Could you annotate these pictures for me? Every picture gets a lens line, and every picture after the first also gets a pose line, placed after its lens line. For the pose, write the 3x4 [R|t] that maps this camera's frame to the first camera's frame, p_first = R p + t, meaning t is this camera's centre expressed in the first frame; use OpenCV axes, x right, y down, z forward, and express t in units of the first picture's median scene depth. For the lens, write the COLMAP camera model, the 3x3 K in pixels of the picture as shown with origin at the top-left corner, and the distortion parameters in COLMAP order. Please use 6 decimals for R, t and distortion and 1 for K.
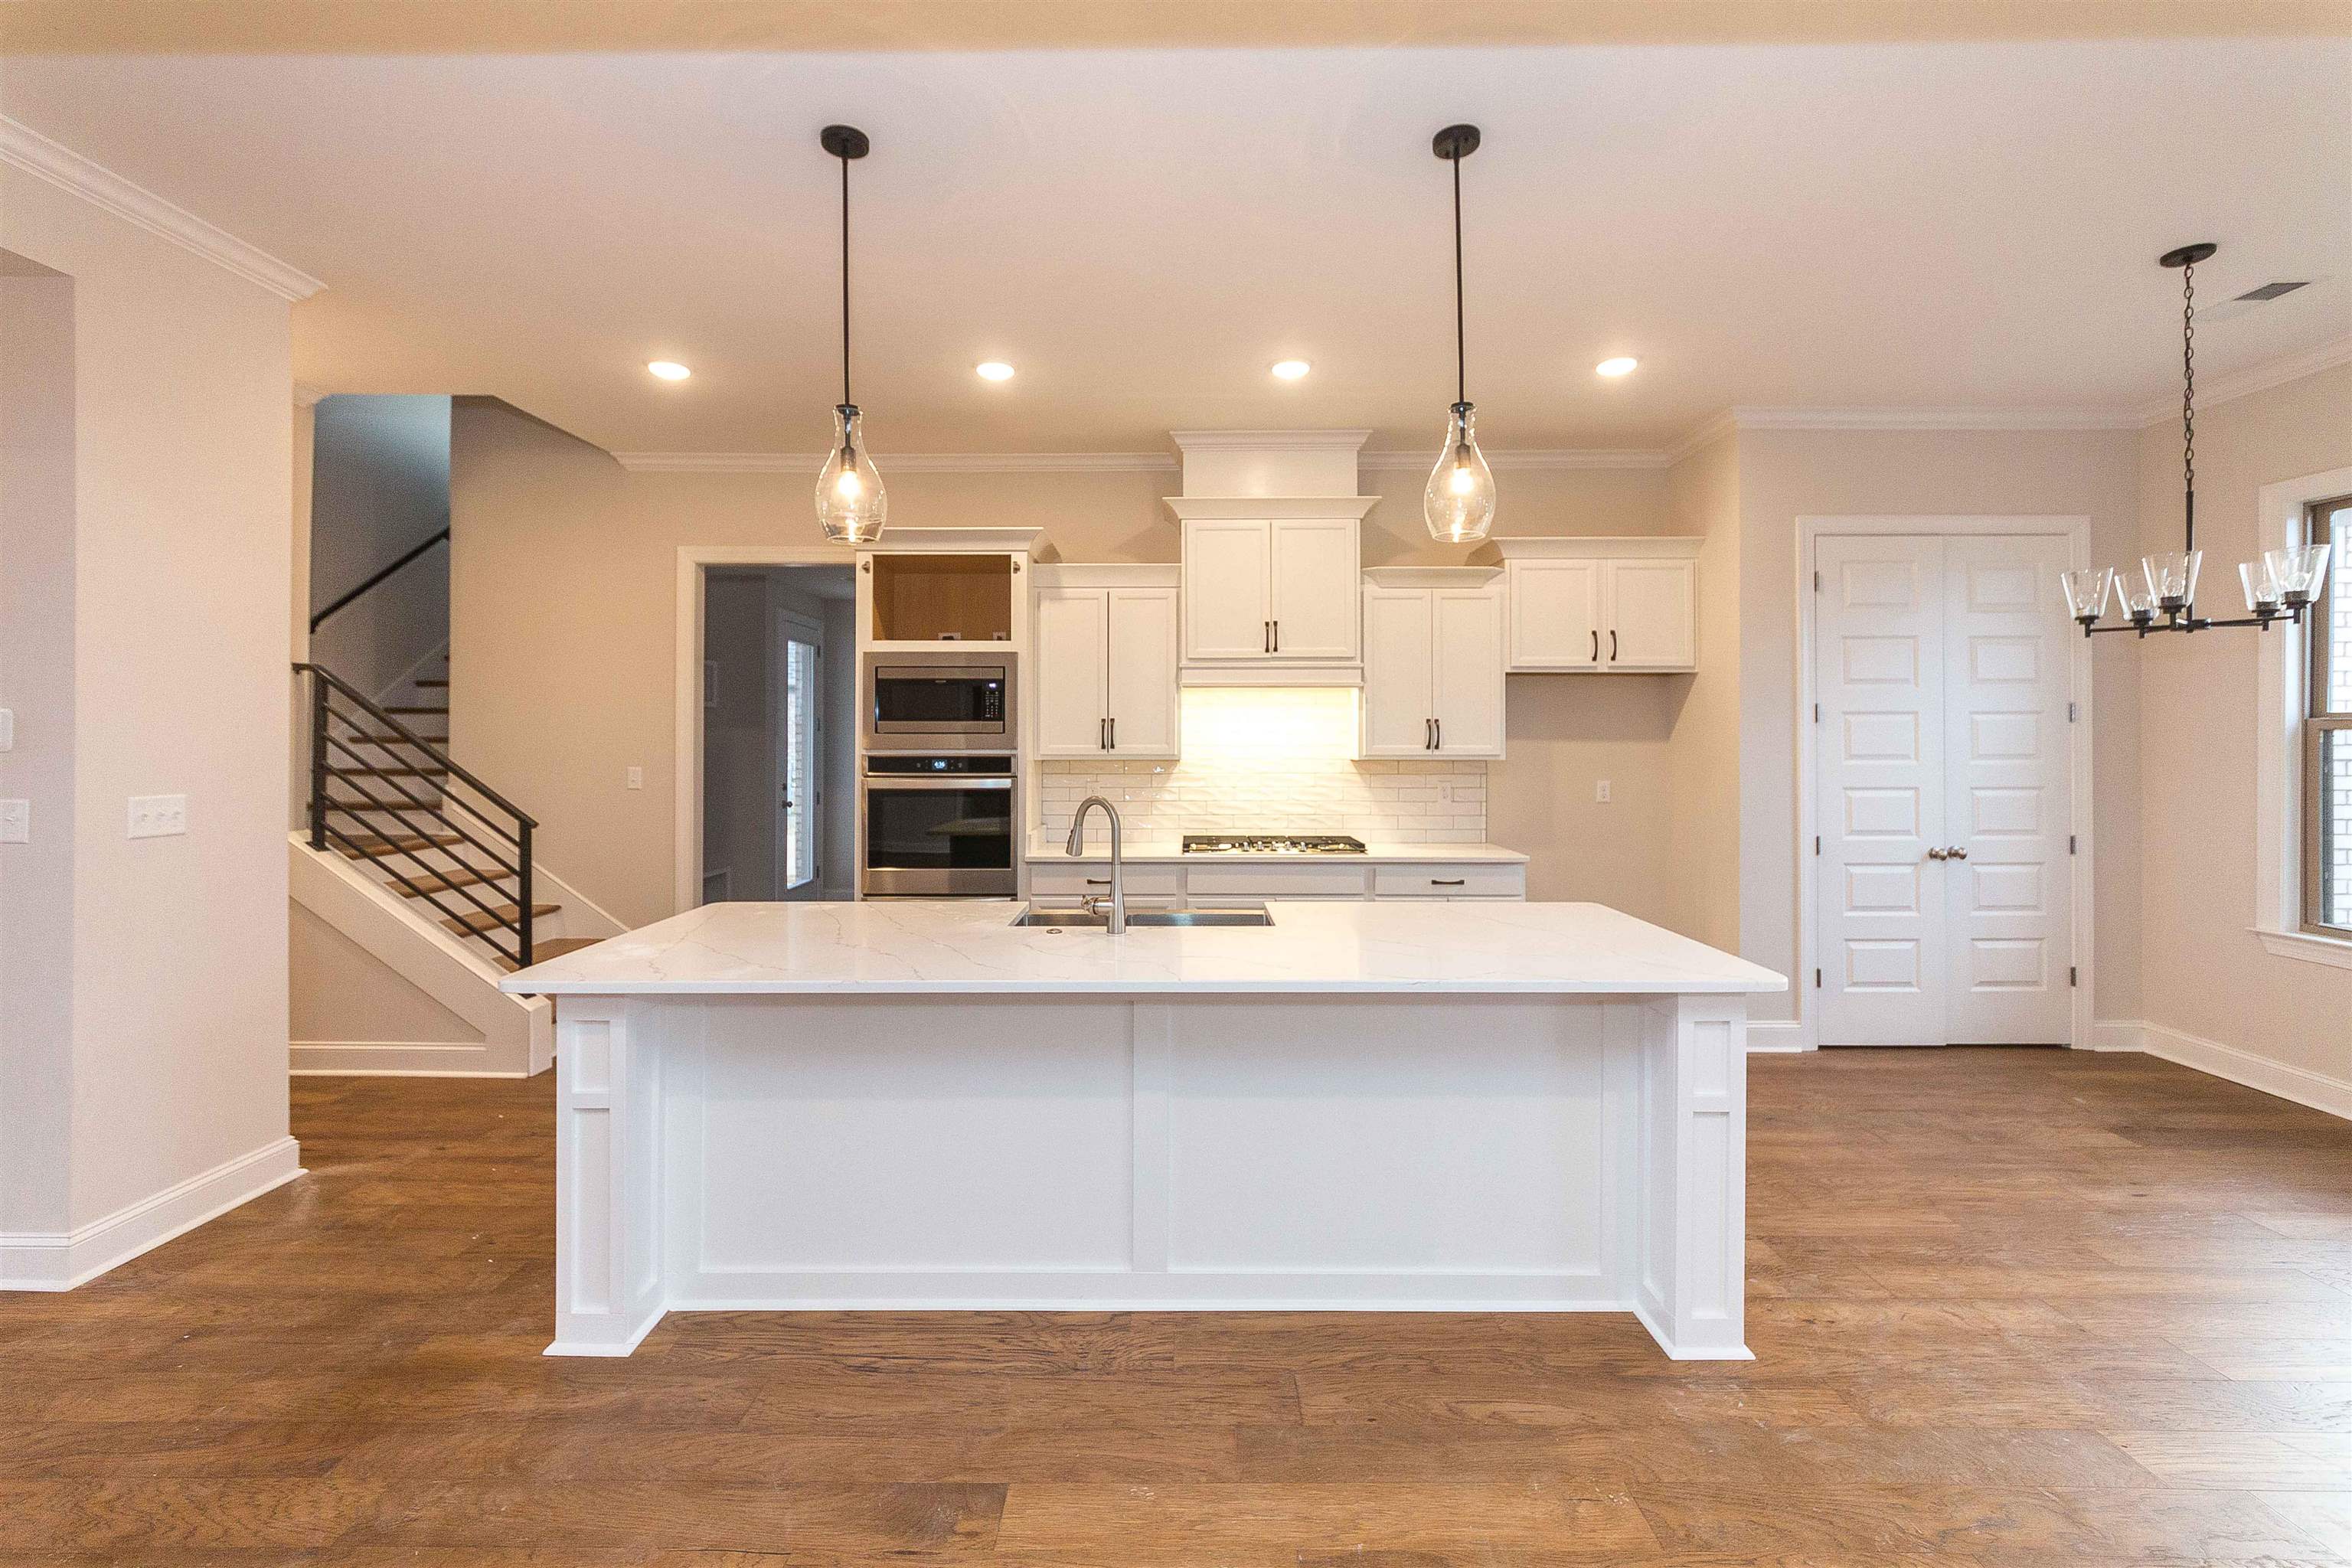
lens RADIAL K [[991.5, 0, 1188.8], [0, 991.5, 734.0], [0, 0, 1]] dist [-0.001092, 0.001253]
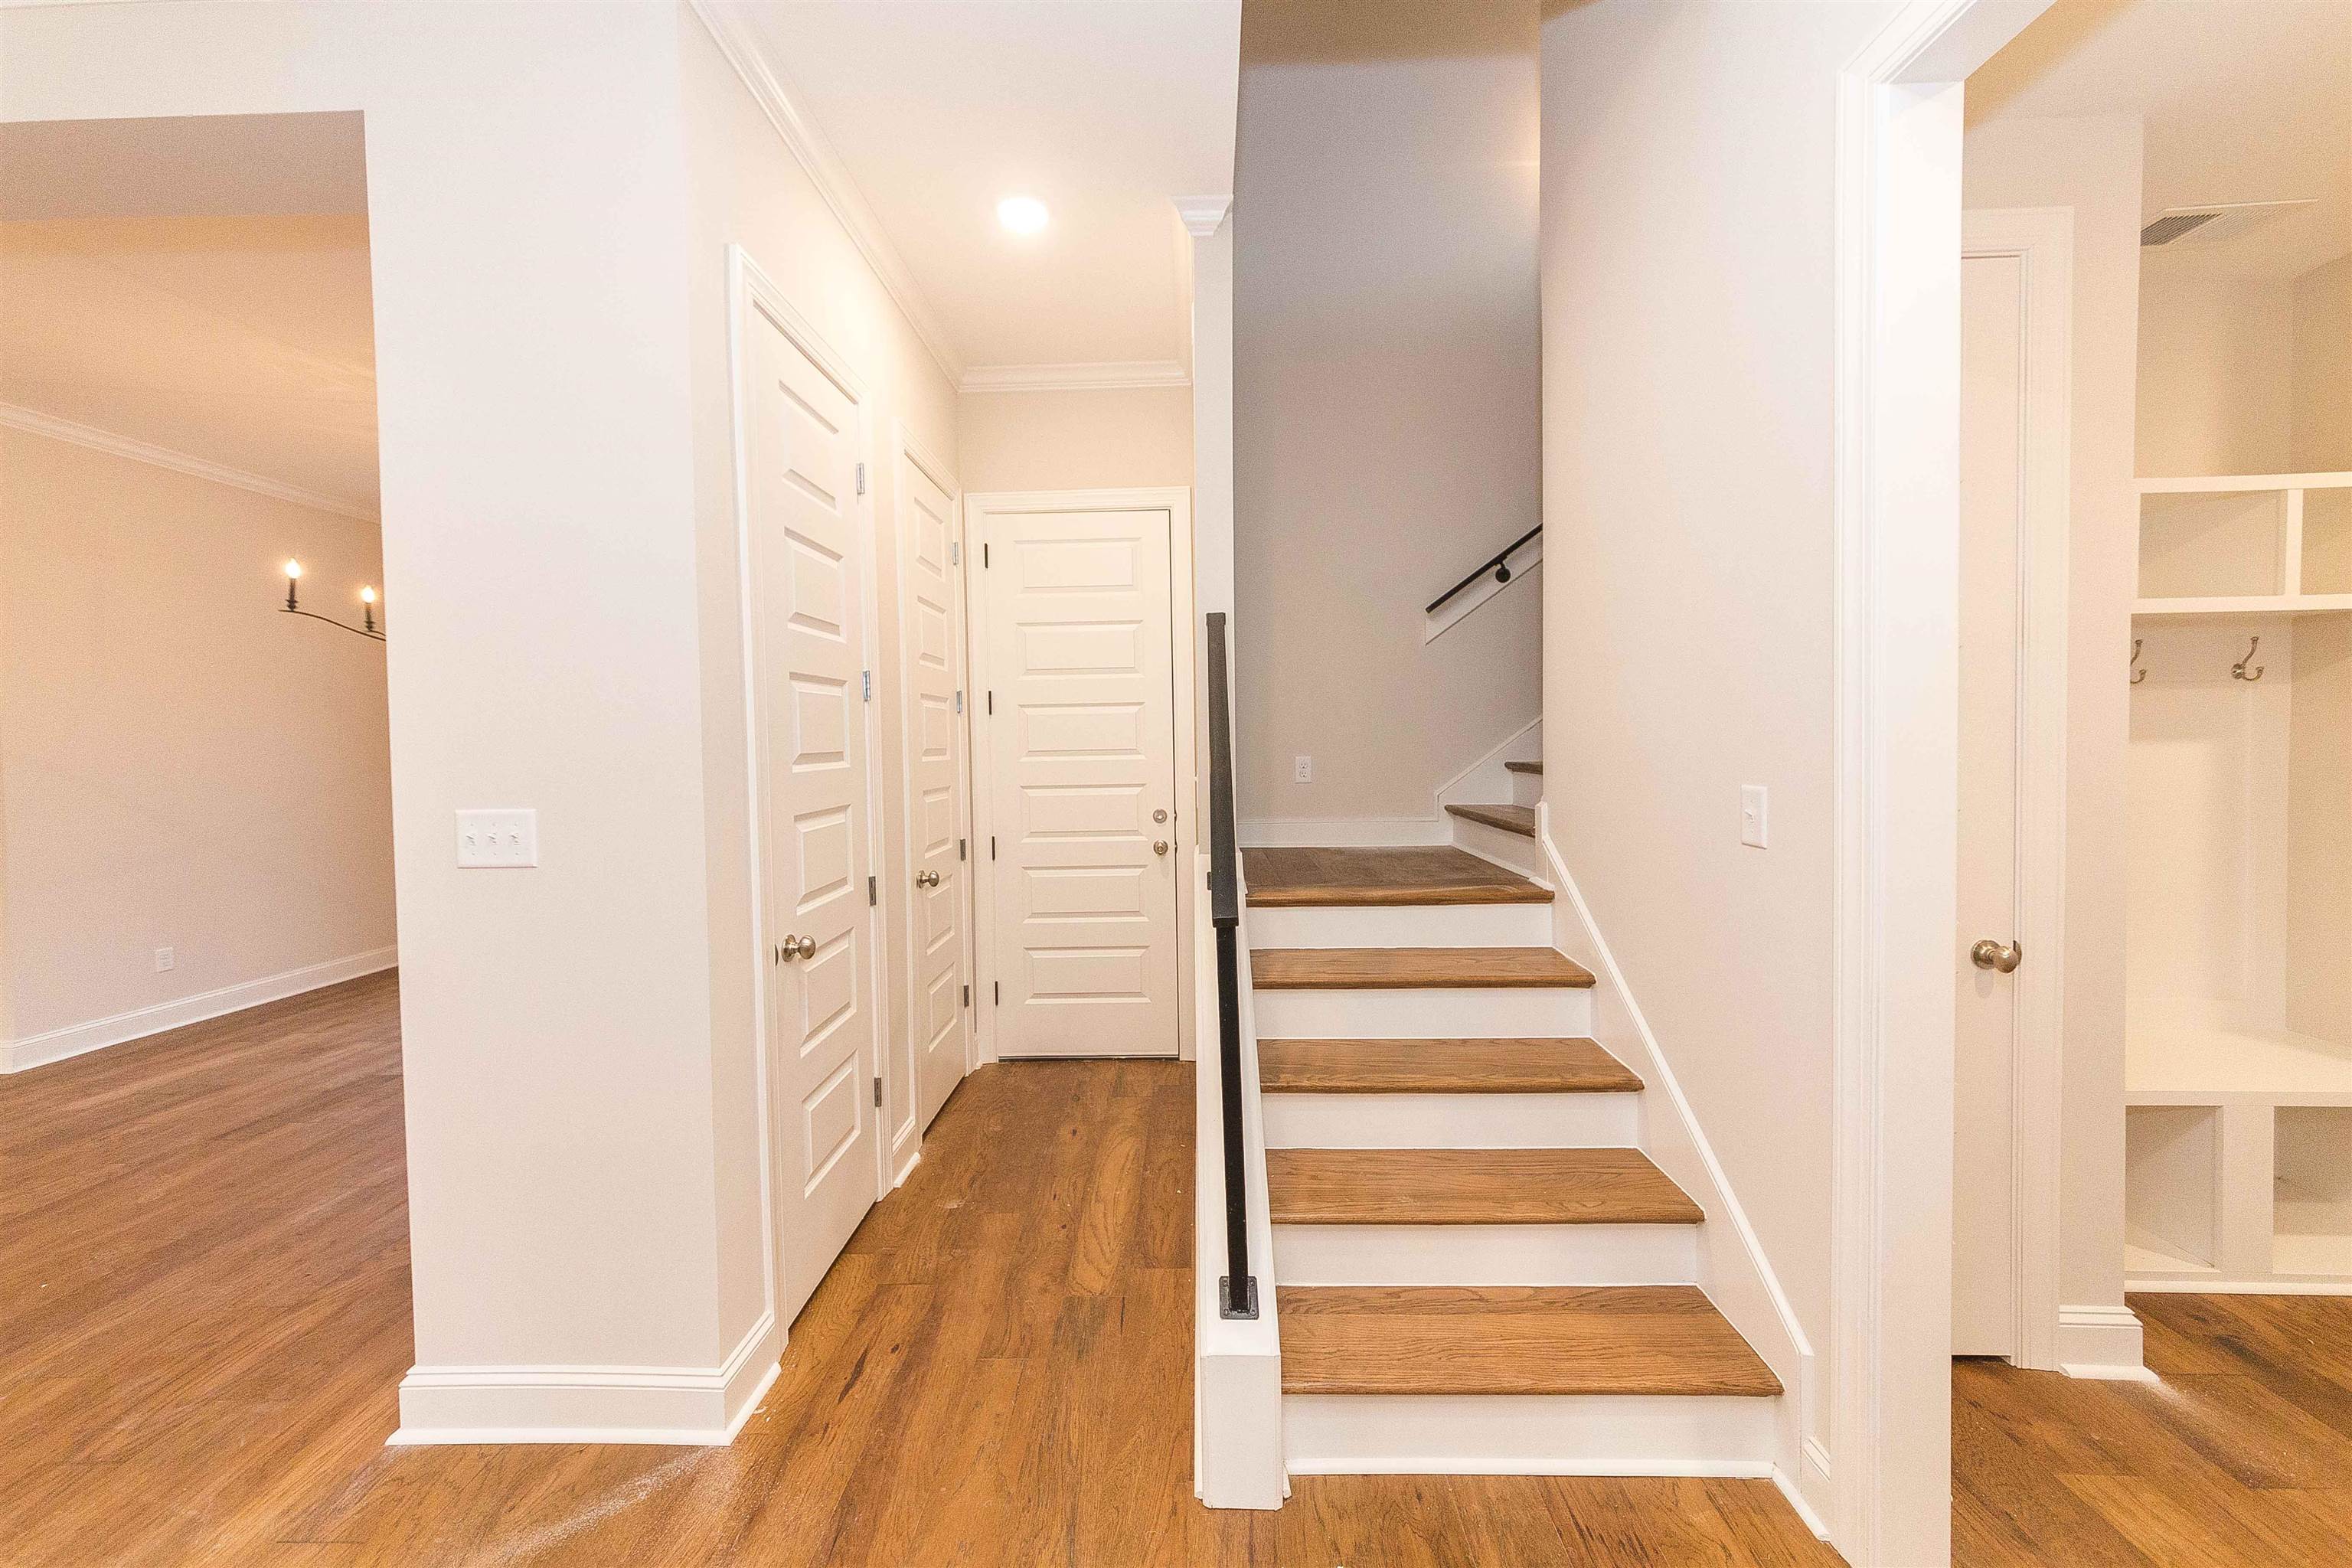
lens RADIAL K [[862.4, 0, 1179.1], [0, 862.4, 771.8], [0, 0, 1]] dist [-0.005514, 0.000386]
pose [[-0.003641, 0.030380, -0.999532, -0.288204], [0.004922, 0.999527, 0.030362, 0.013486], [0.999981, -0.004809, -0.003789, 0.966761]]
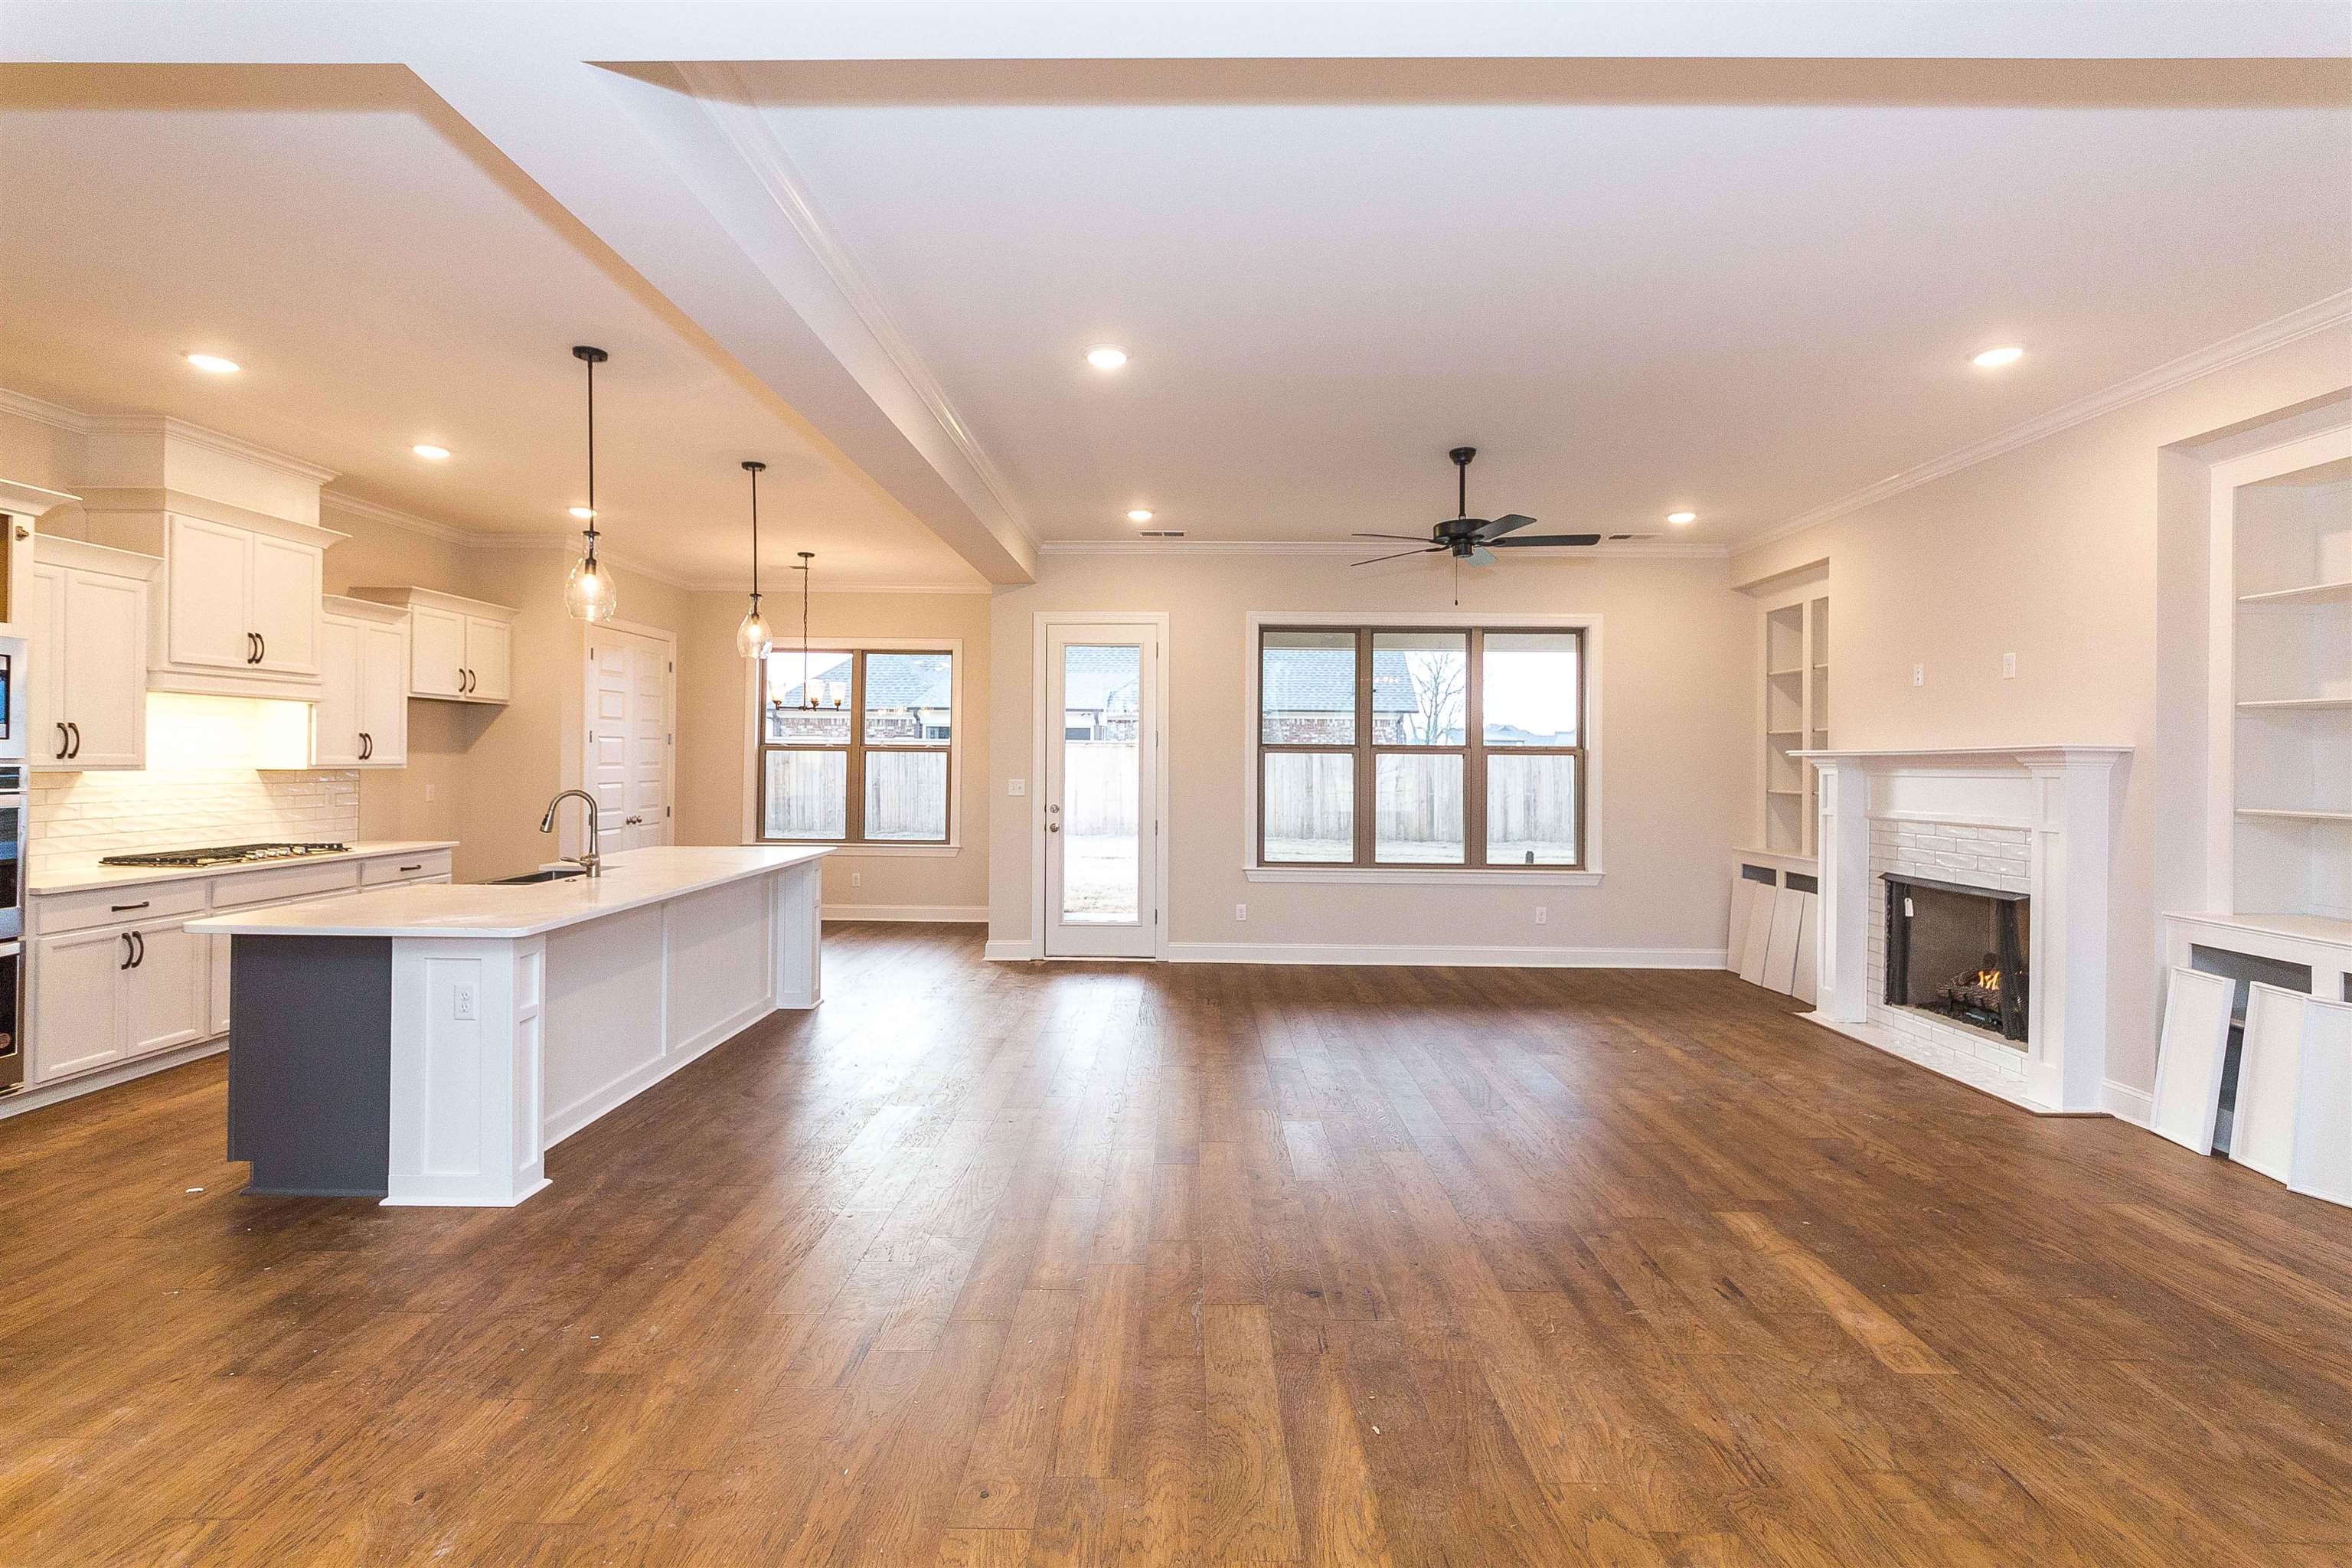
lens RADIAL K [[1104.3, 0, 1173.9], [0, 1104.3, 763.4], [0, 0, 1]] dist [-0.002430, -0.000287]
pose [[0.005292, -0.002414, 0.999983, -1.130736], [-0.012890, 0.999914, 0.002482, 0.005137], [-0.999903, -0.012902, 0.005261, 0.055744]]
